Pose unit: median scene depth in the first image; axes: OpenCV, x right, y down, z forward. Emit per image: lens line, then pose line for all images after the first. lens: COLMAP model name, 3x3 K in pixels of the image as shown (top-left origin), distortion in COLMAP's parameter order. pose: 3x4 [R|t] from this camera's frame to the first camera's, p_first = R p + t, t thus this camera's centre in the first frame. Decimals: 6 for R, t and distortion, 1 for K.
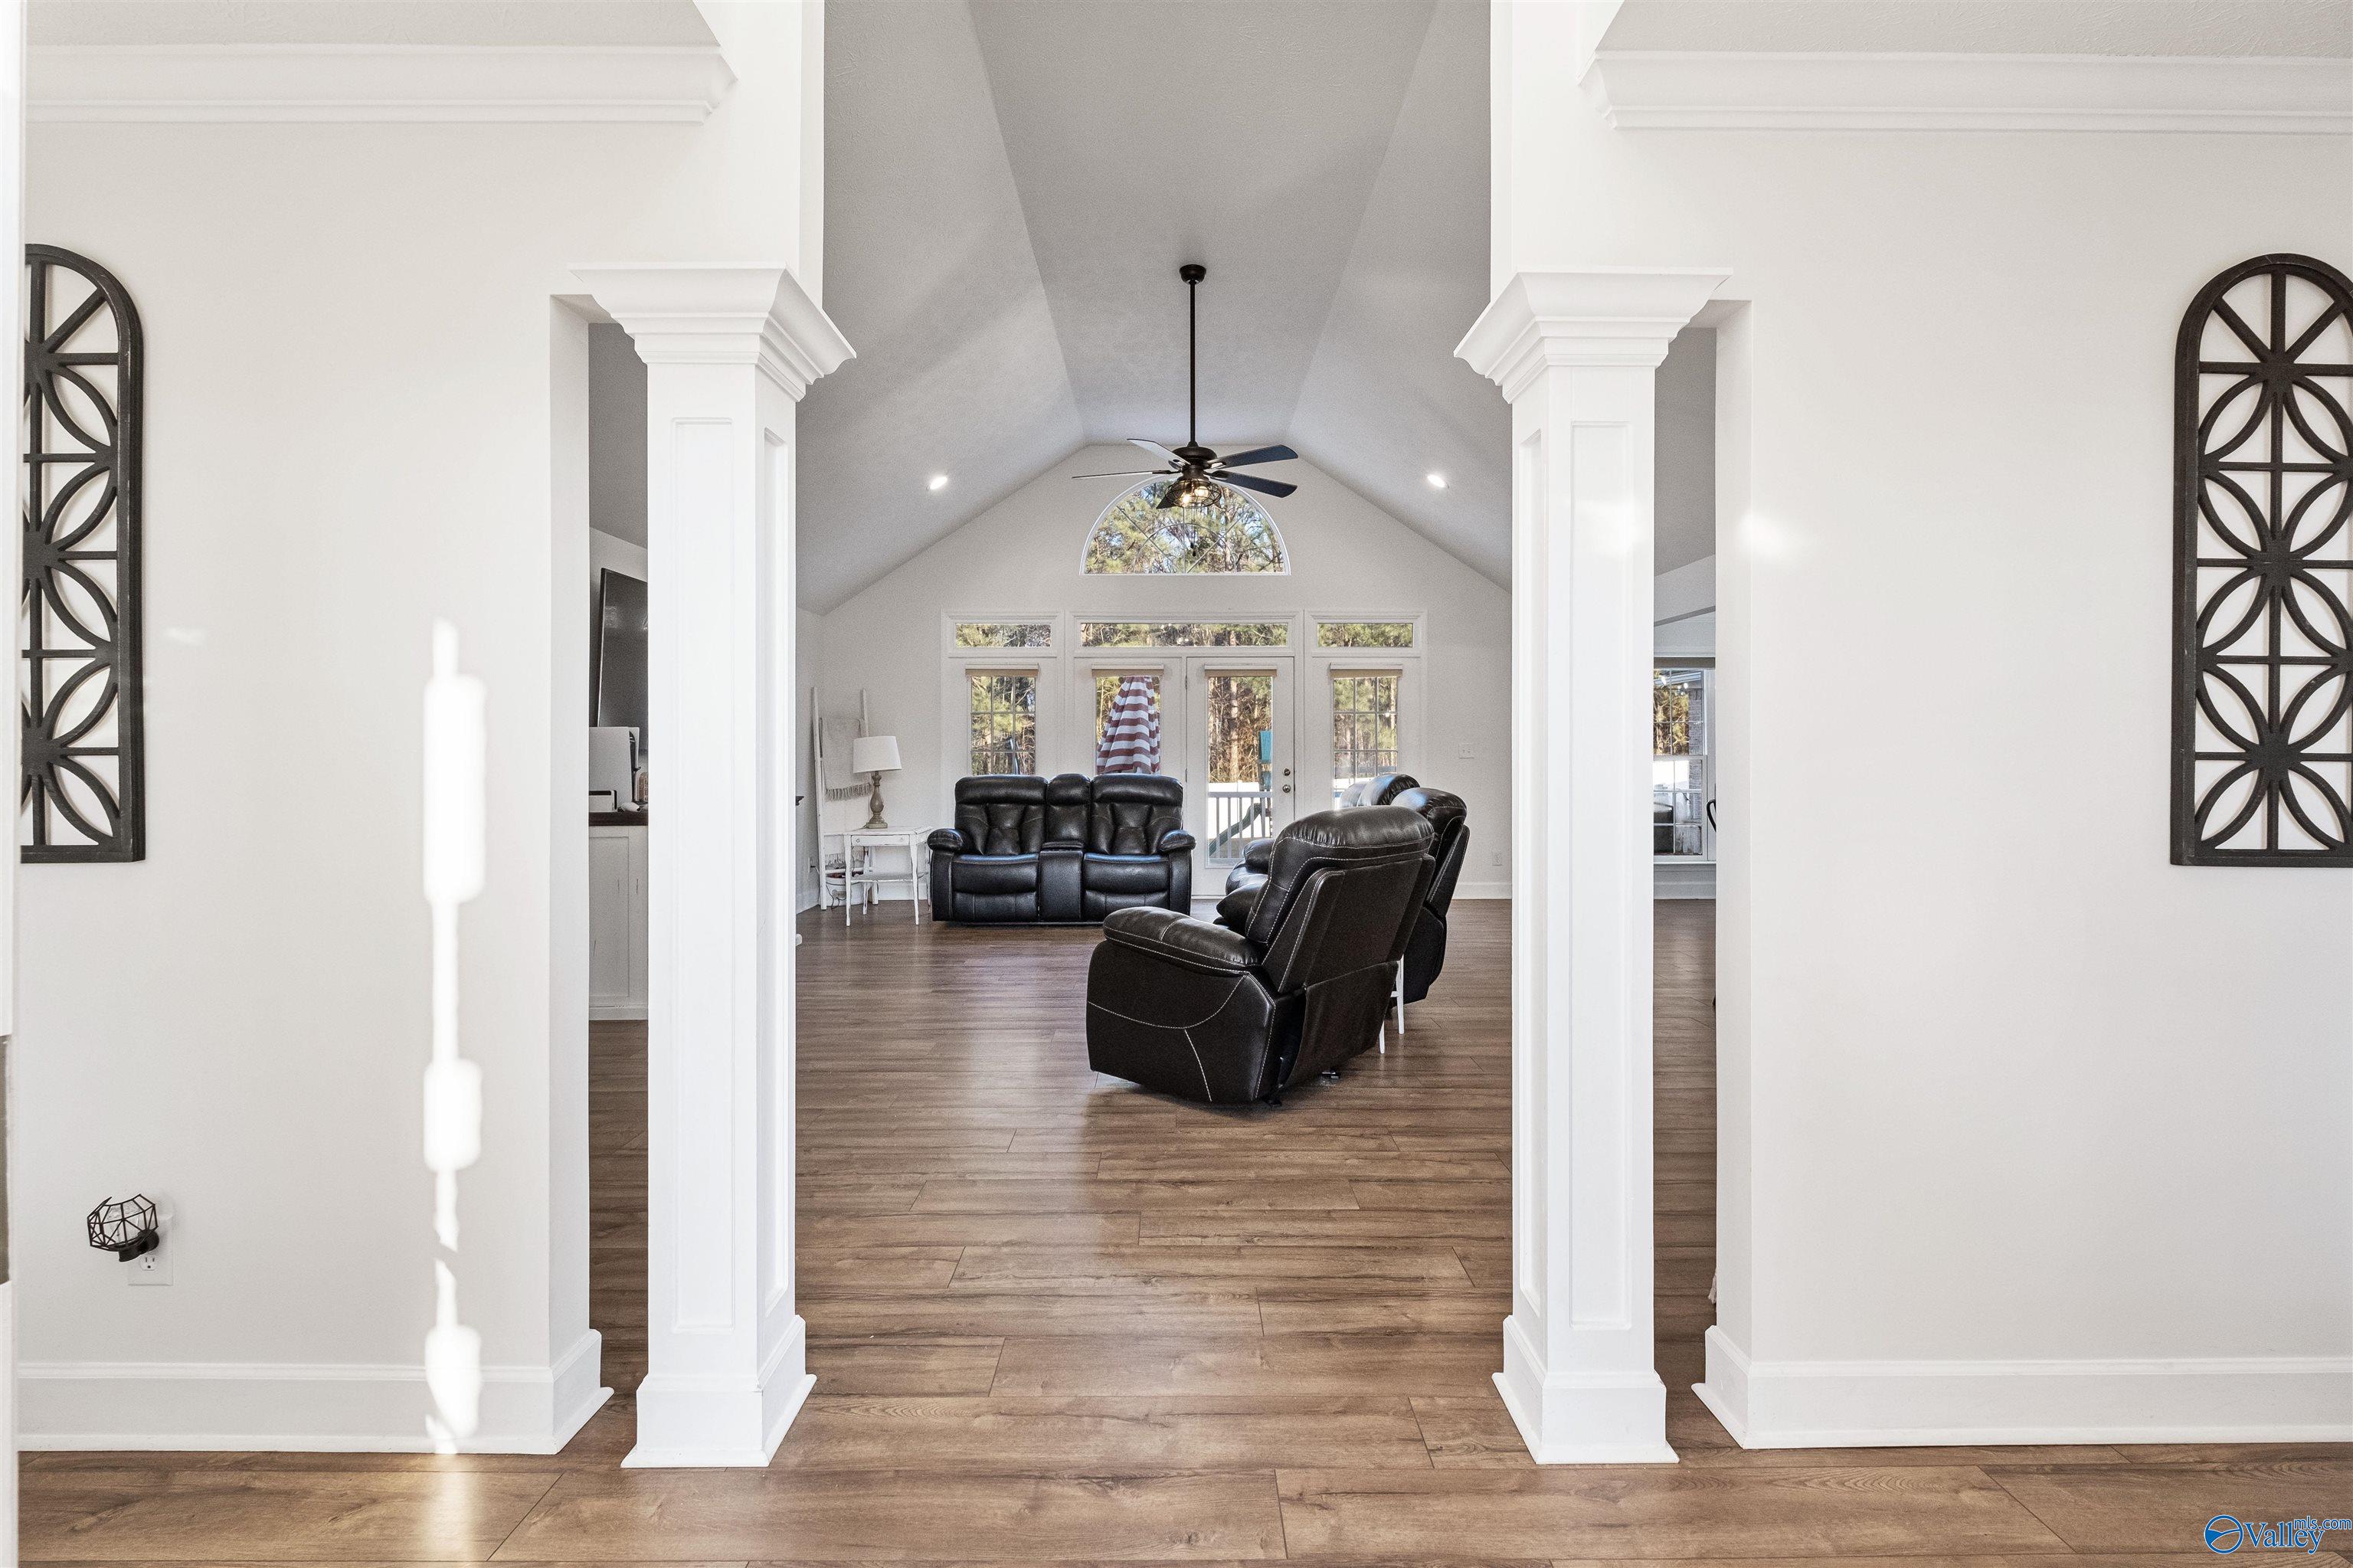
lens RADIAL K [[1048.9, 0, 1176.5], [0, 1048.9, 784.0], [0, 0, 1]] dist [-0.000052, 0.000060]
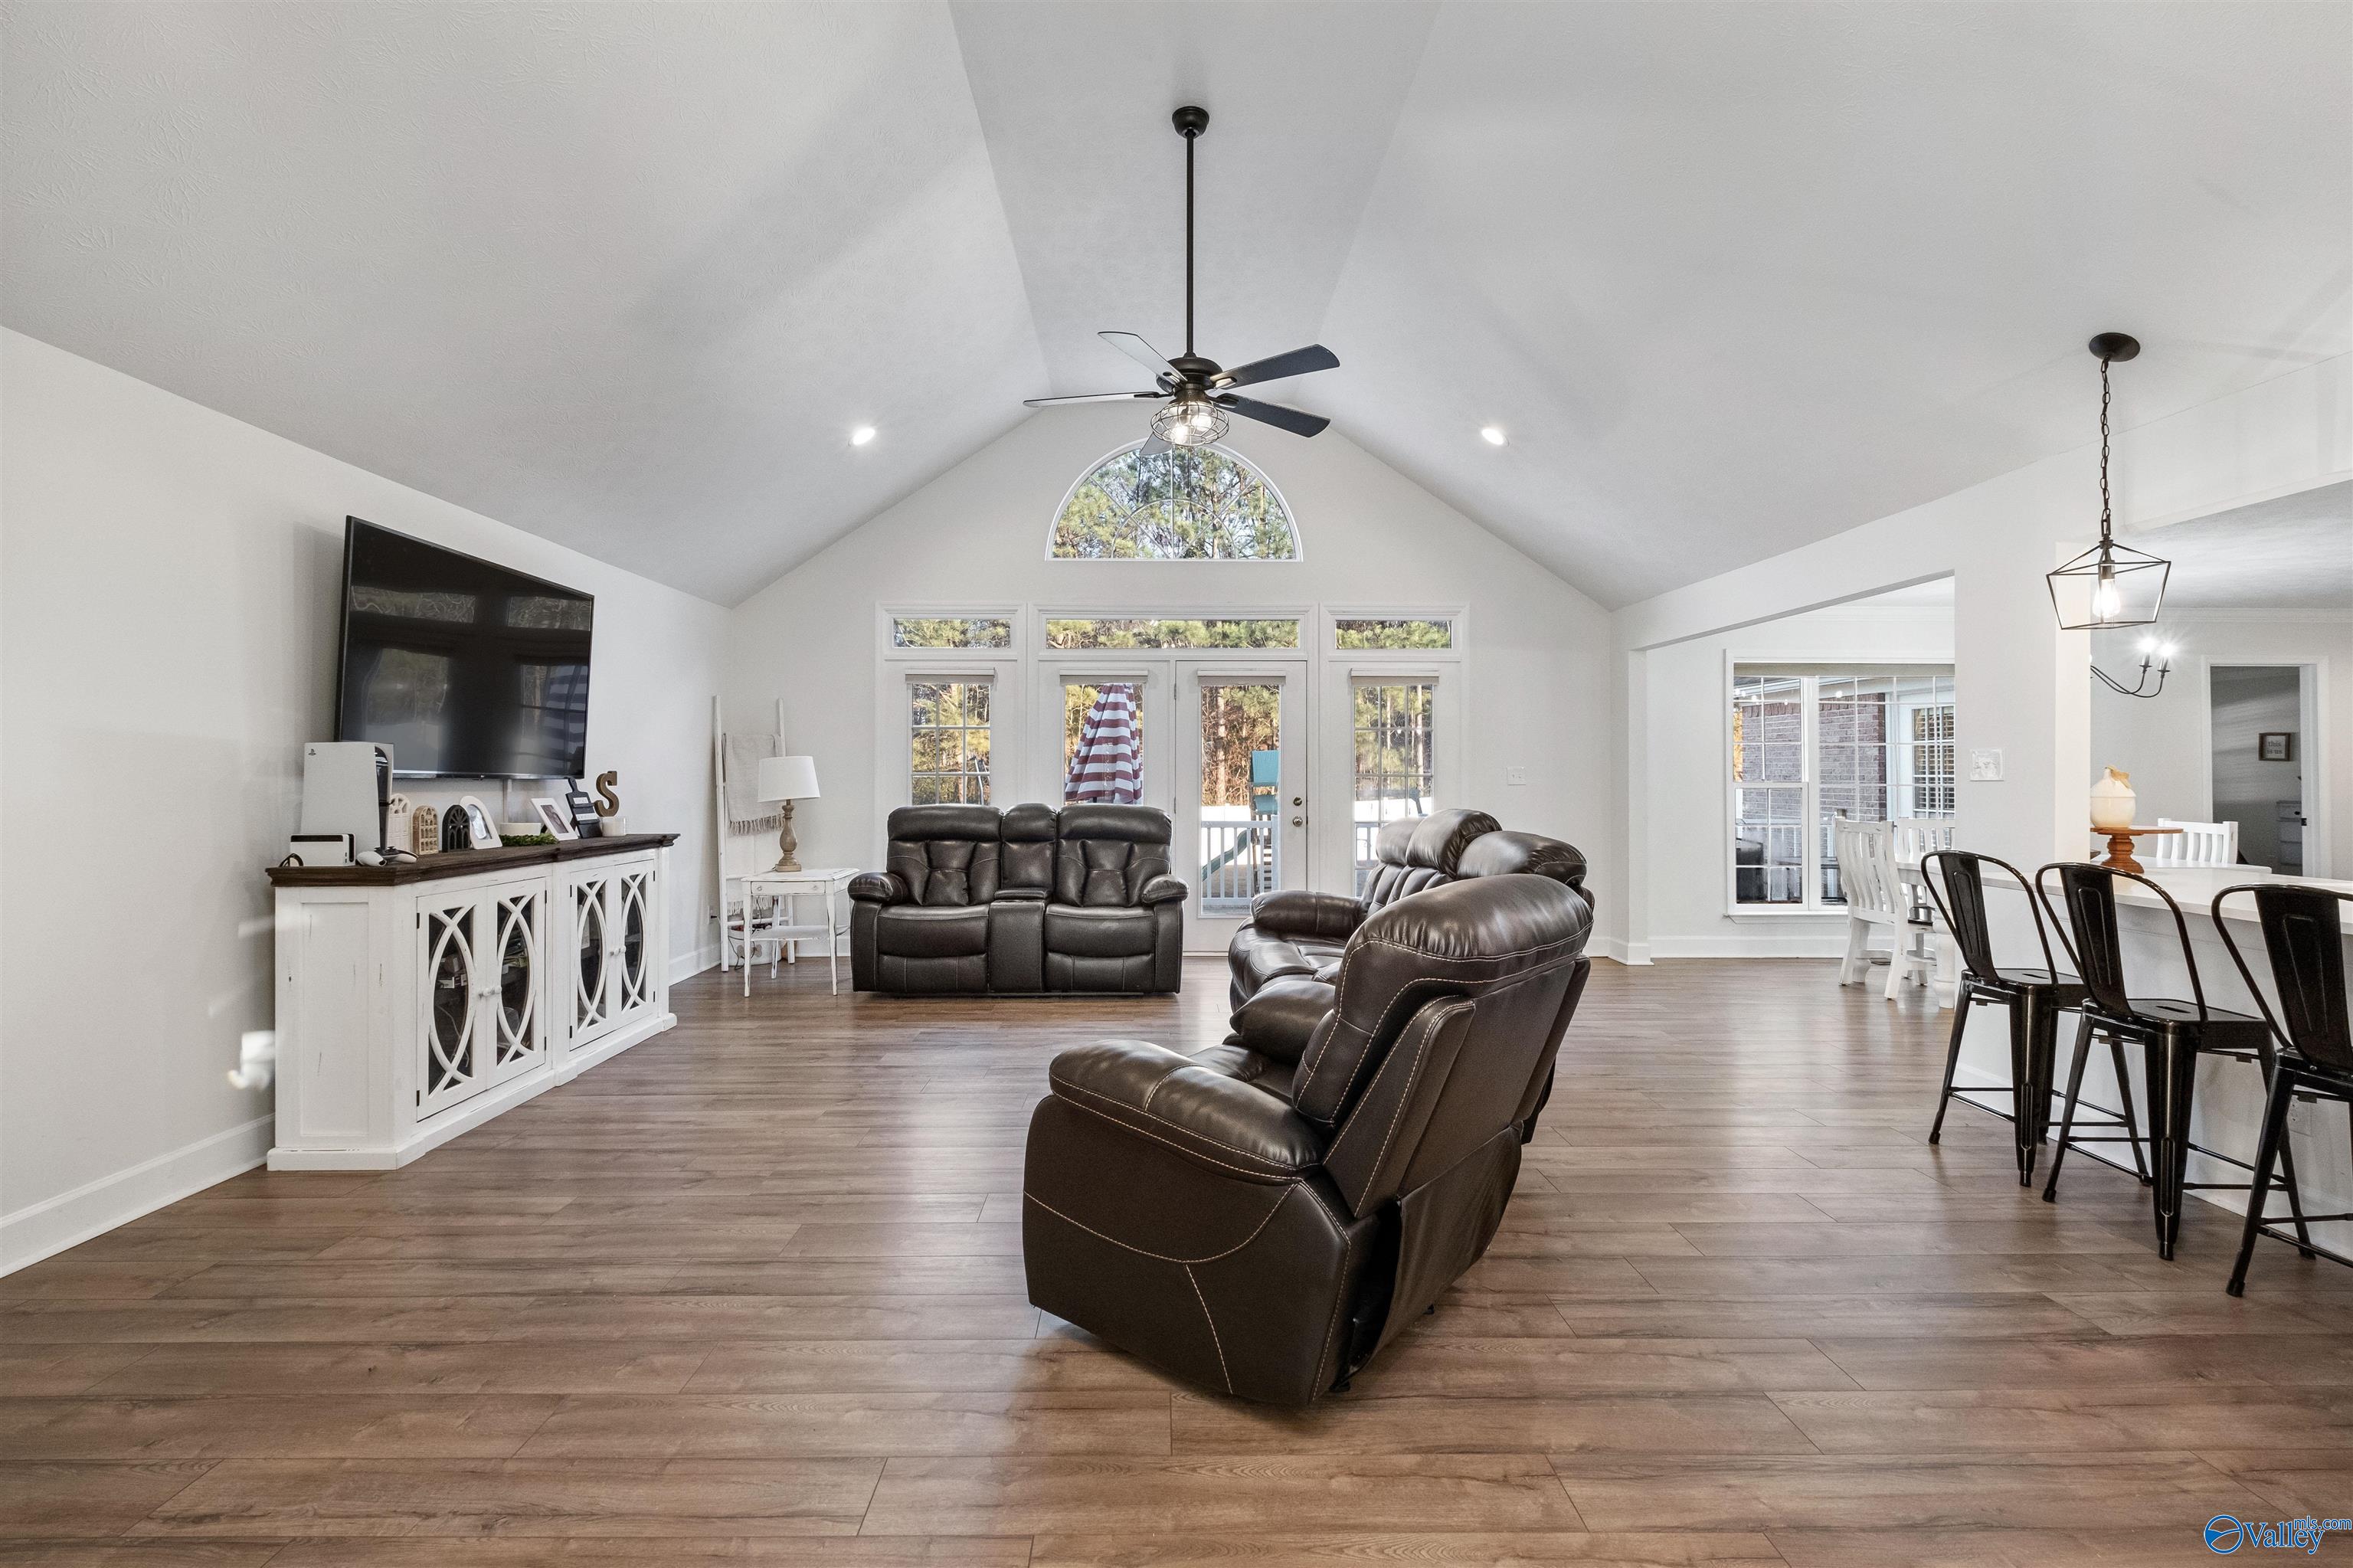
lens RADIAL K [[1048.9, 0, 1176.5], [0, 1048.9, 784.0], [0, 0, 1]] dist [-0.000052, 0.000060]
pose [[0.999846, 0.002858, 0.017321, -0.004046], [-0.002529, 0.999817, -0.018980, -0.010157], [-0.017372, 0.018933, 0.999670, 0.202283]]
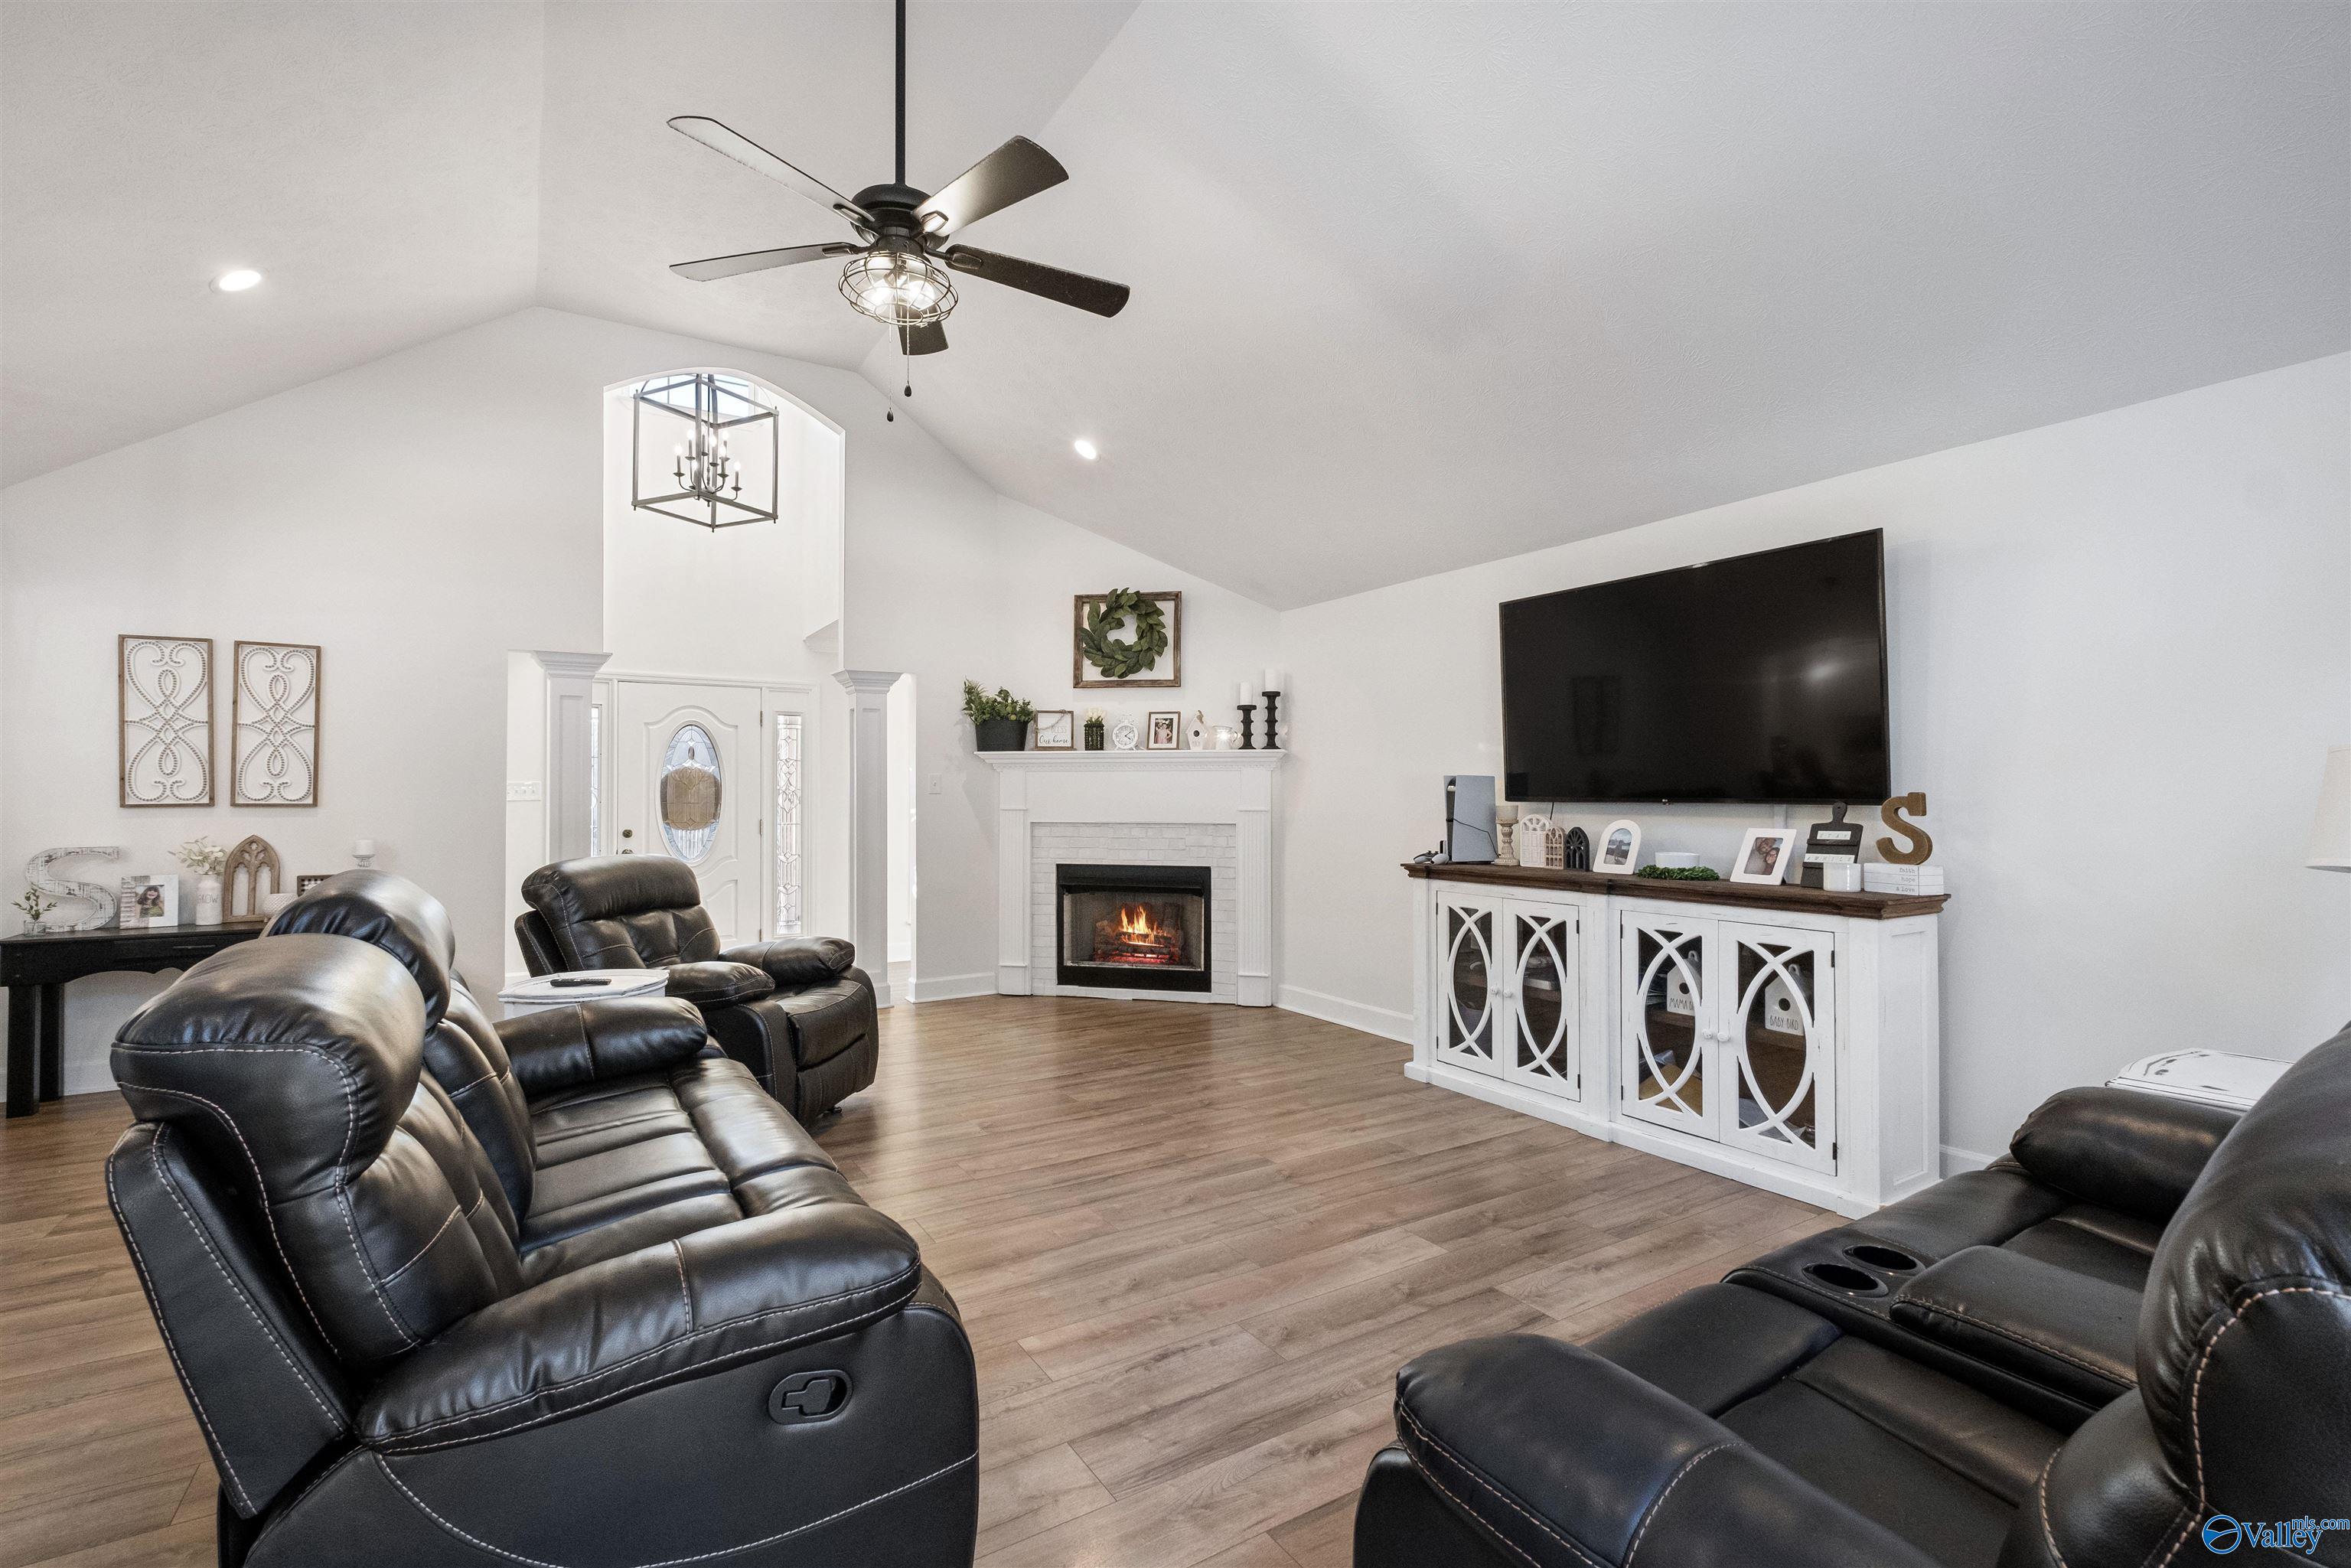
lens RADIAL K [[1047.9, 0, 1175.5], [0, 1047.9, 784.0], [0, 0, 1]] dist [-0.000052, 0.000060]
pose [[-0.851817, -0.002836, -0.523832, 0.126387], [-0.009857, 0.999895, 0.010617, -0.036582], [0.523747, 0.014207, -0.851755, 1.136338]]
